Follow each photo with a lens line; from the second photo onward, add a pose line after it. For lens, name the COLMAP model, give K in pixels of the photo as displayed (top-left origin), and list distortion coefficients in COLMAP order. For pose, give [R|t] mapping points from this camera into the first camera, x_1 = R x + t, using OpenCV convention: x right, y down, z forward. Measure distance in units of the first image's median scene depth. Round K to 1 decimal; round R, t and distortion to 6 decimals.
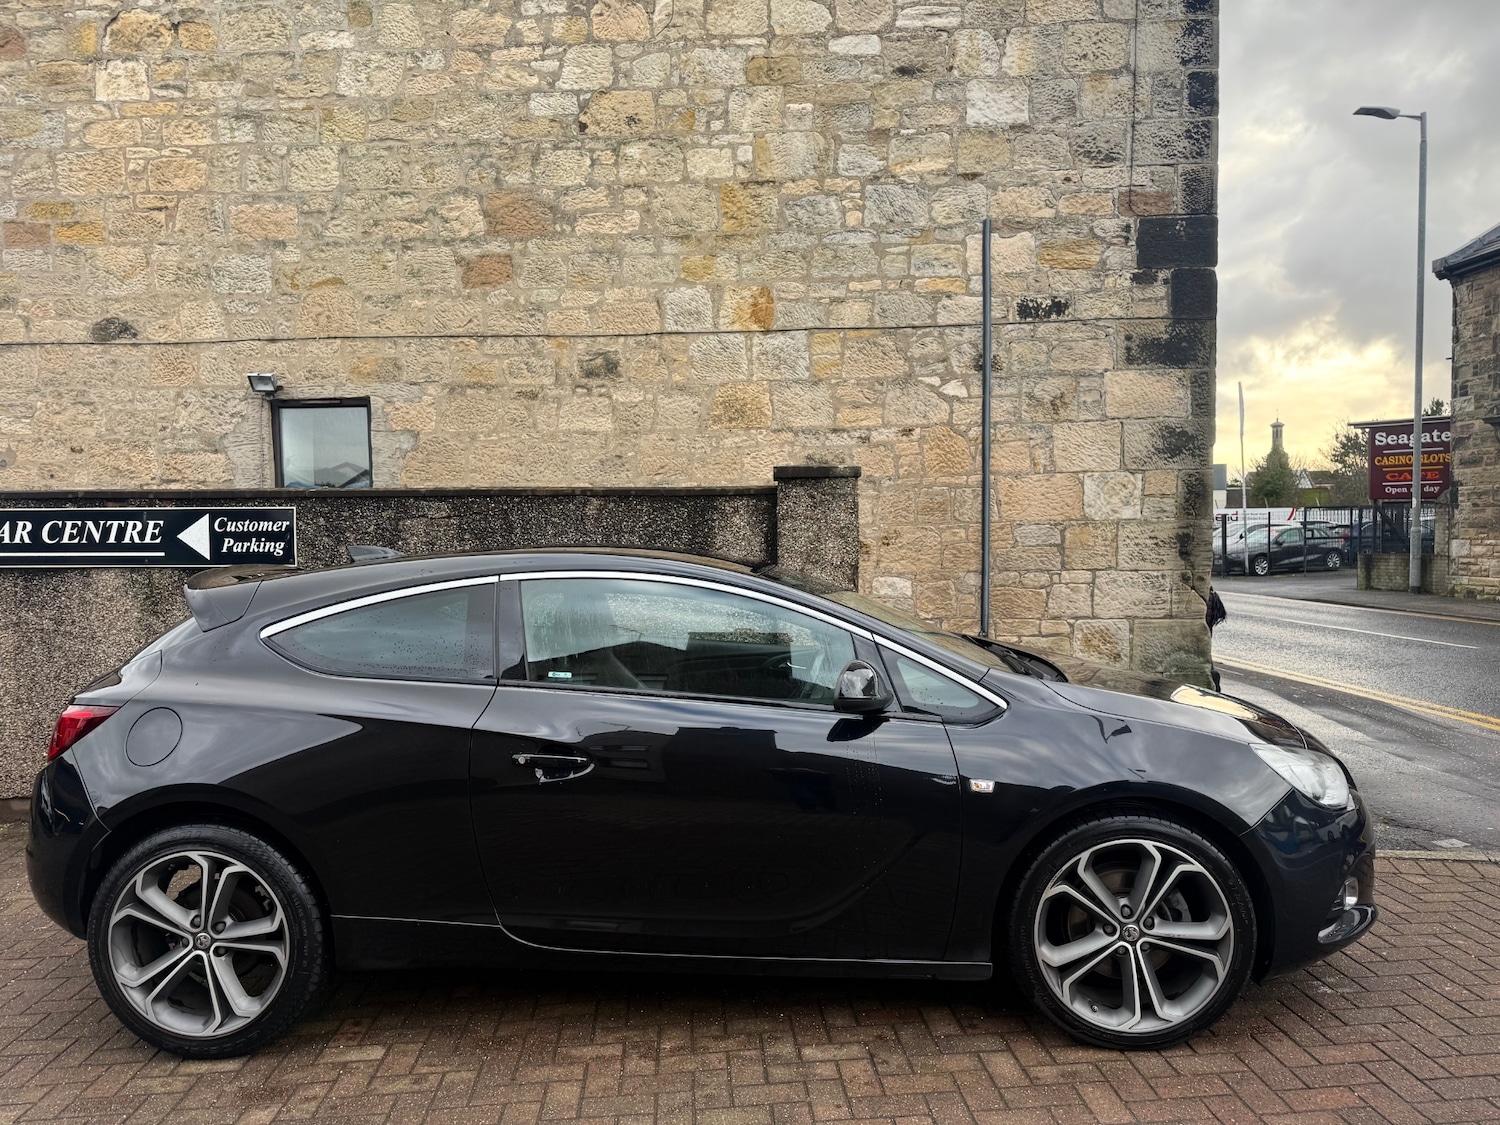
lens RADIAL K [[1048.5, 0, 757.9], [0, 1048.5, 572.5], [0, 0, 1]] dist [0.156802, -0.286289]
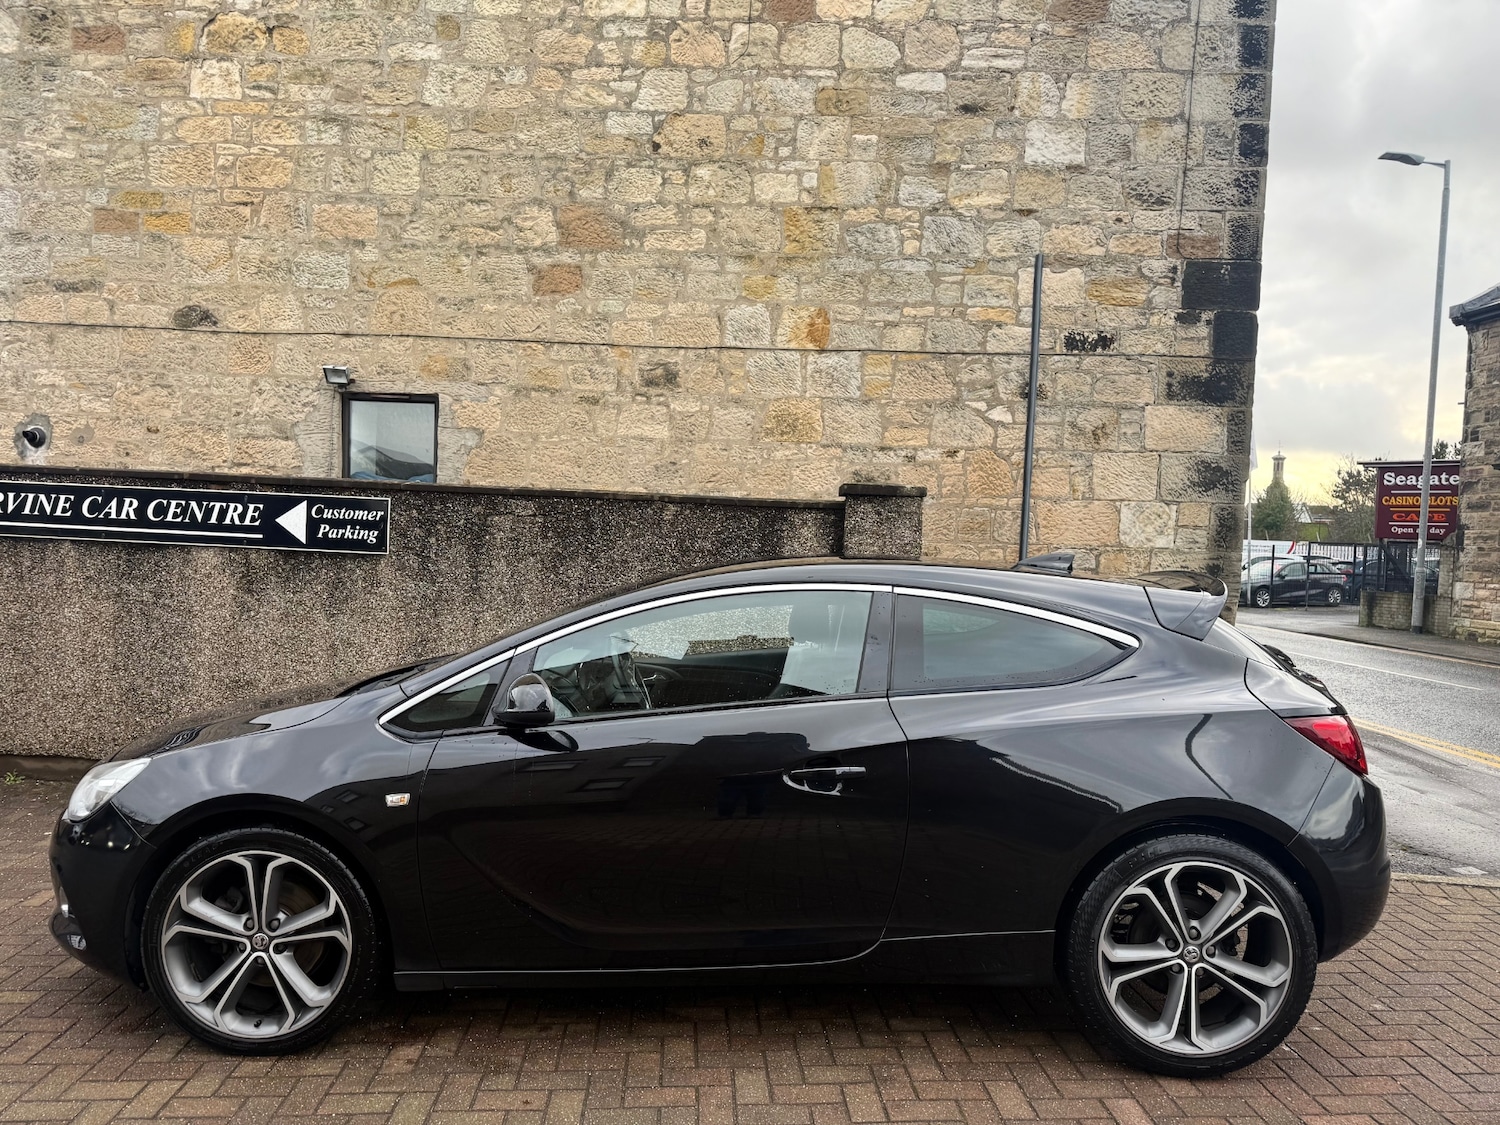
lens RADIAL K [[1046.2, 0, 750.3], [0, 1046.2, 572.5], [0, 0, 1]] dist [0.156913, -0.281606]
pose [[0.998693, 0.051011, -0.003274, -0.047597], [-0.051029, 0.998683, -0.005371, -0.000249], [0.002996, 0.005531, 0.999980, -0.039575]]
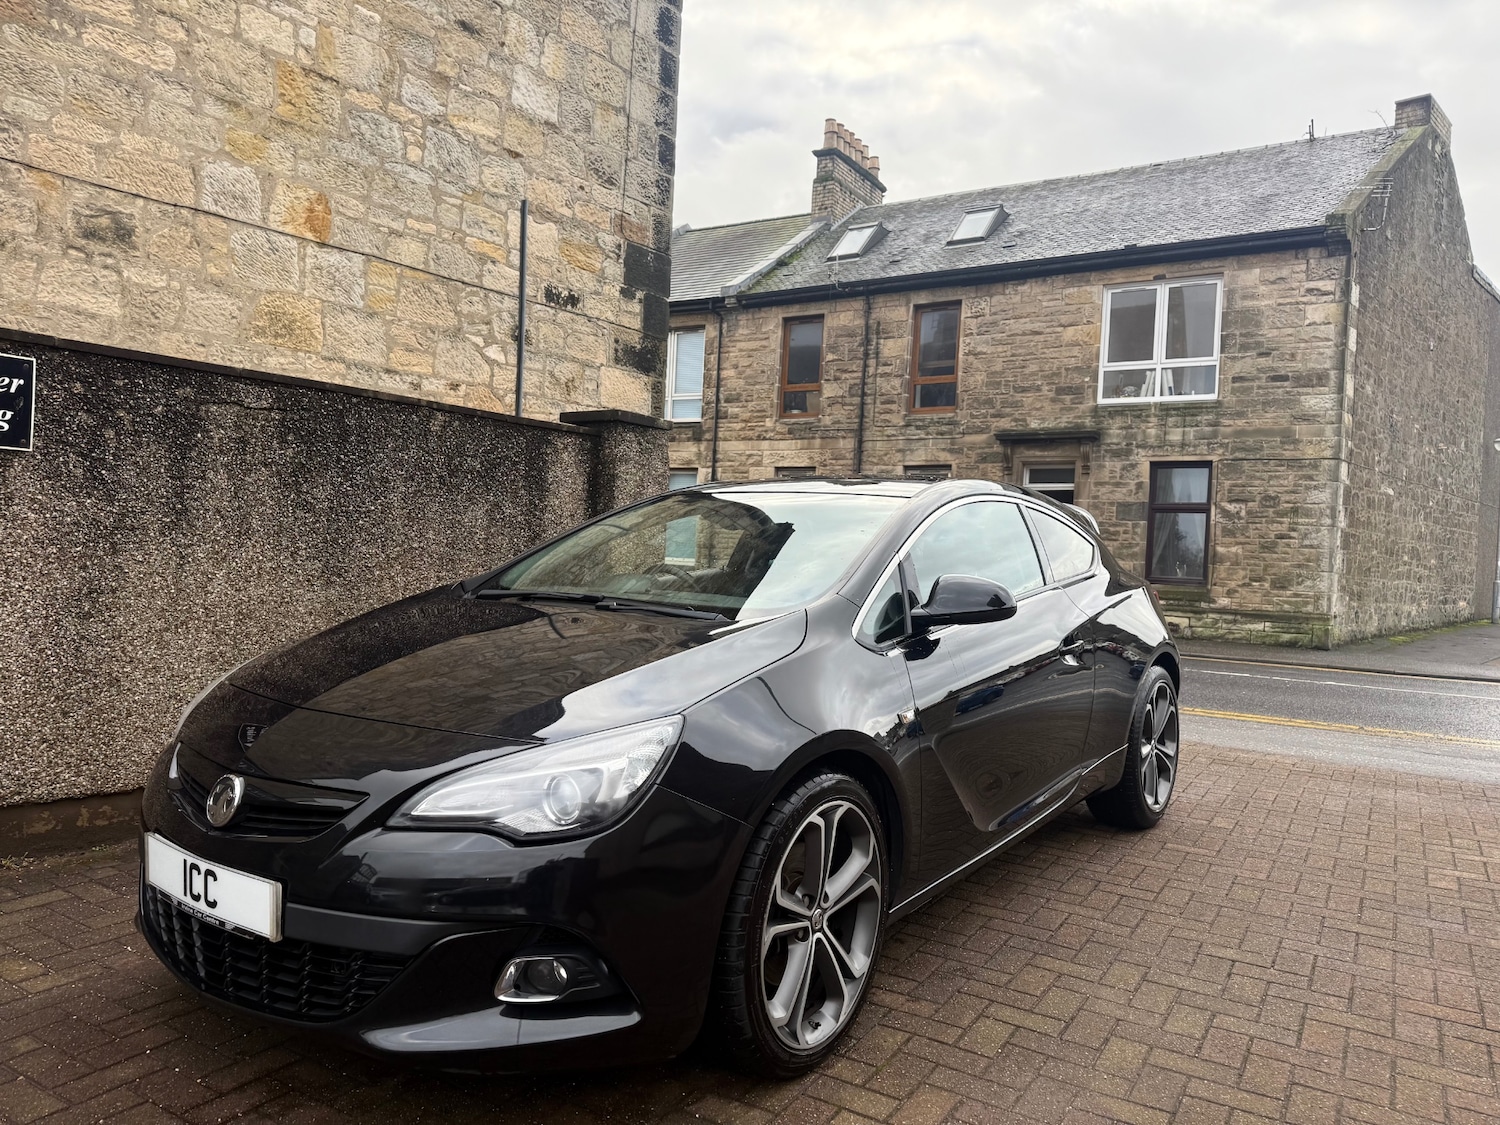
lens RADIAL K [[1055.3, 0, 745.0], [0, 1055.3, 578.3], [0, 0, 1]] dist [0.014566, -0.020959]
pose [[0.586309, 0.021785, 0.809795, -0.491772], [-0.024549, 0.999657, -0.009118, 0.048169], [-0.809716, -0.014533, 0.586642, 0.198070]]
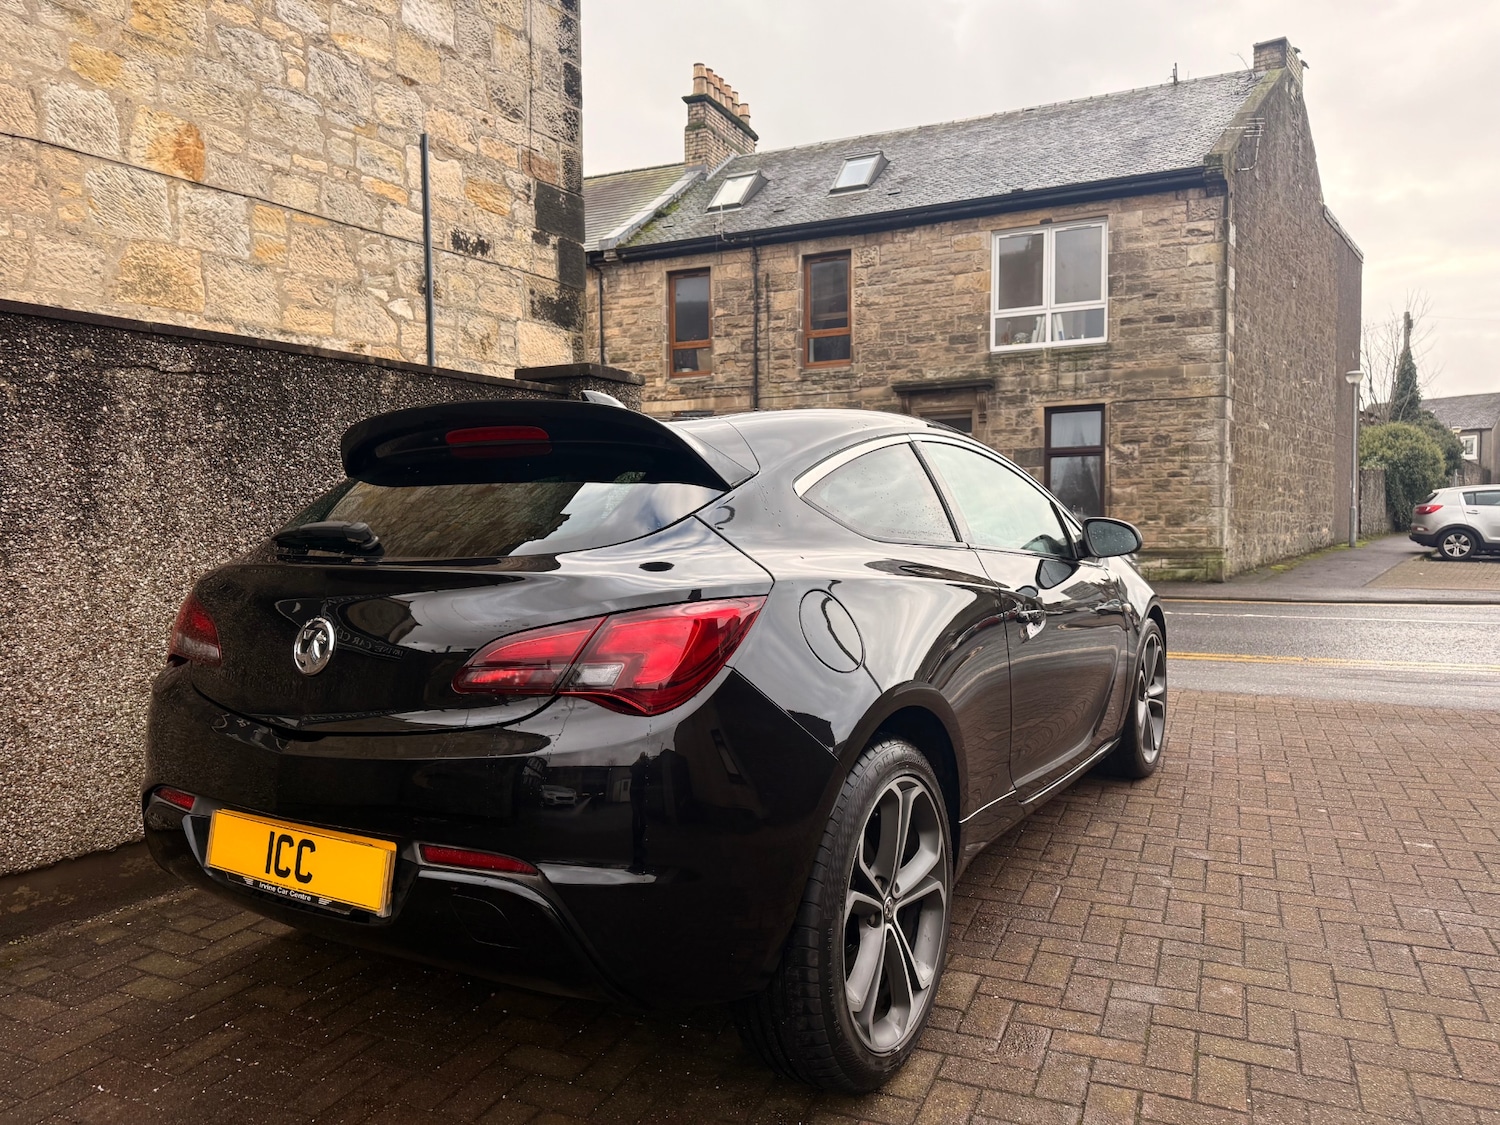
lens RADIAL K [[1060.7, 0, 754.7], [0, 1060.7, 578.5], [0, 0, 1]] dist [0.004623, -0.010492]
pose [[0.476770, -0.039669, 0.878132, -0.473302], [0.034039, 0.999065, 0.026651, 0.043316], [-0.878369, 0.017185, 0.477675, 0.301973]]
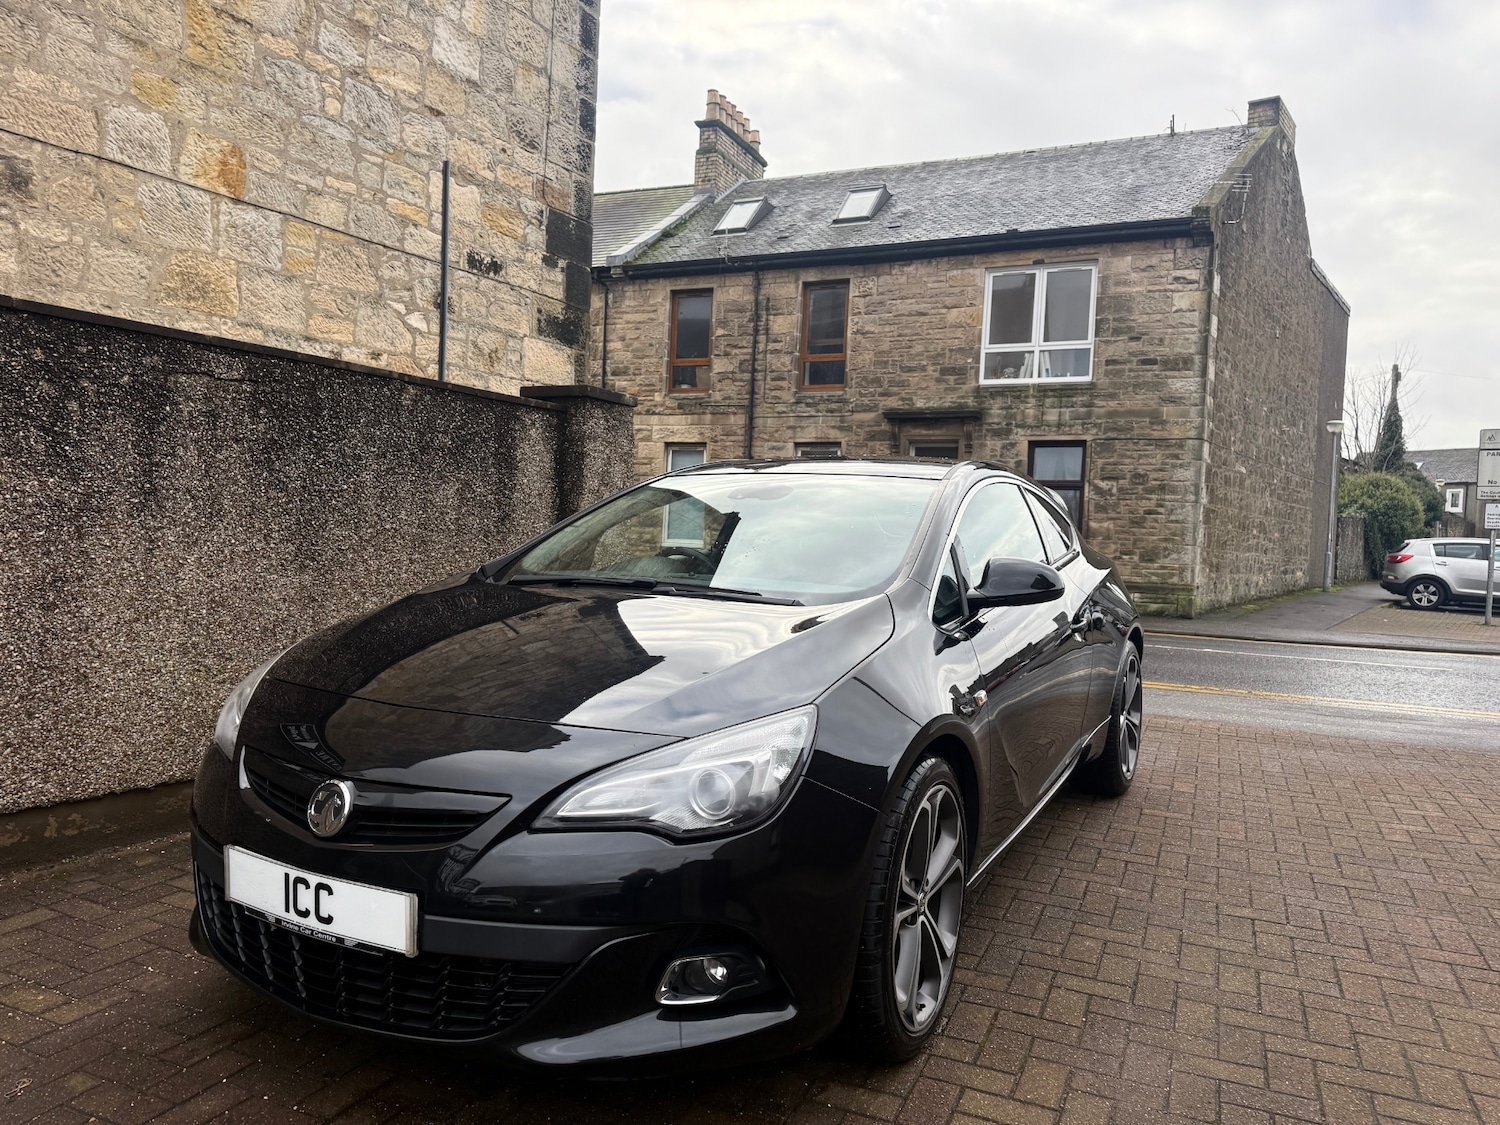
lens RADIAL K [[1055.7, 0, 752.2], [0, 1055.7, 580.6], [0, 0, 1]] dist [0.009072, -0.017363]
pose [[0.472607, -0.004300, 0.881263, -0.524028], [-0.016912, 0.999760, 0.013947, 0.046505], [-0.881111, -0.021496, 0.472421, 0.260191]]
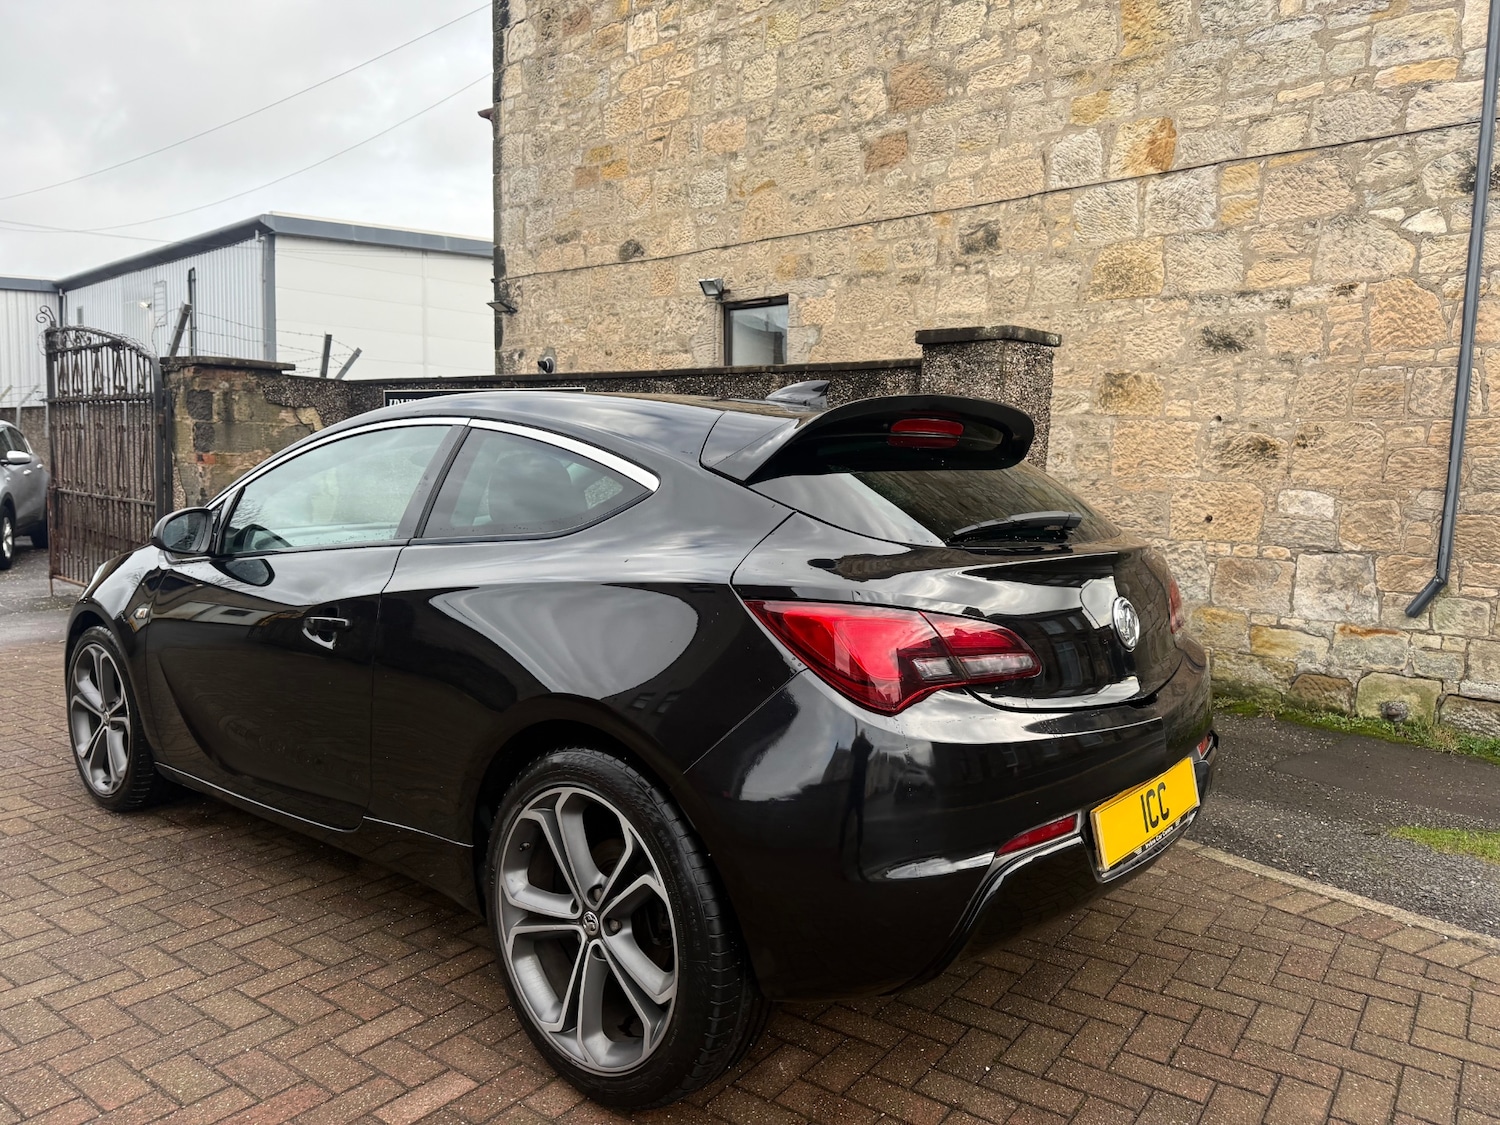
lens RADIAL K [[1061.7, 0, 754.7], [0, 1061.7, 565.2], [0, 0, 1]] dist [0.012675, -0.019456]
pose [[0.762736, 0.099054, -0.639080, 0.315099], [-0.057826, 0.994688, 0.085156, 0.015050], [0.644120, -0.027996, 0.764412, 0.180096]]
